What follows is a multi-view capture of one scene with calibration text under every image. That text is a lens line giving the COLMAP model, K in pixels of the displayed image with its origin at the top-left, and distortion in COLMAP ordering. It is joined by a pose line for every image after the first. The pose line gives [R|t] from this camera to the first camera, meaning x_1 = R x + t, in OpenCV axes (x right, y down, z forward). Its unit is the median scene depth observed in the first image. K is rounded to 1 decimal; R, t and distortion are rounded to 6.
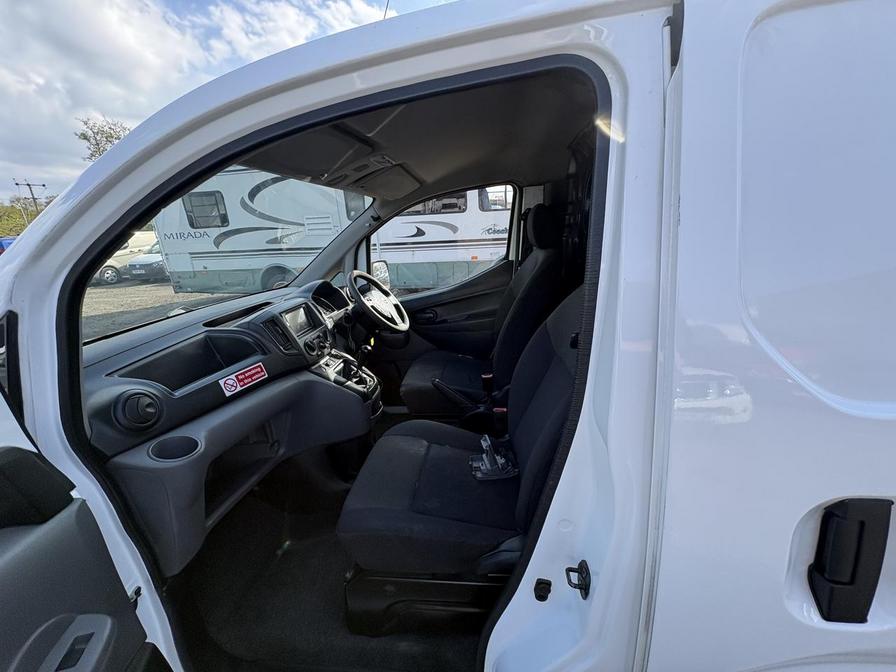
lens RADIAL K [[361.5, 0, 448.9], [0, 361.5, 334.5], [0, 0, 1]] dist [0.005417, -0.000435]
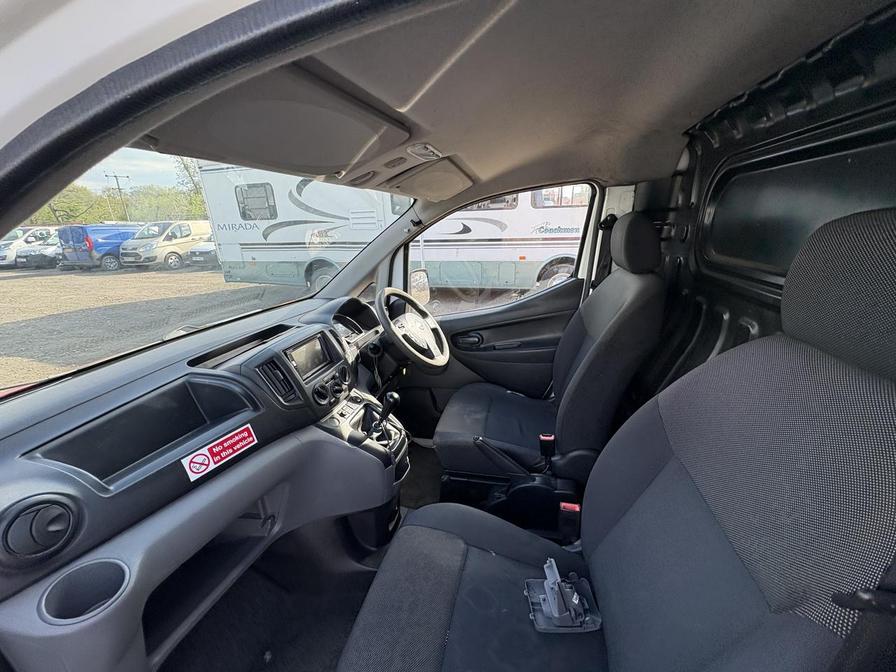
lens RADIAL K [[361.5, 0, 446.0], [0, 361.5, 332.1], [0, 0, 1]] dist [0.005417, -0.000435]
pose [[0.991661, 0.057925, -0.115125, -0.026925], [-0.056676, 0.998293, 0.014099, -0.094097], [0.115745, -0.007456, 0.993251, 0.198962]]
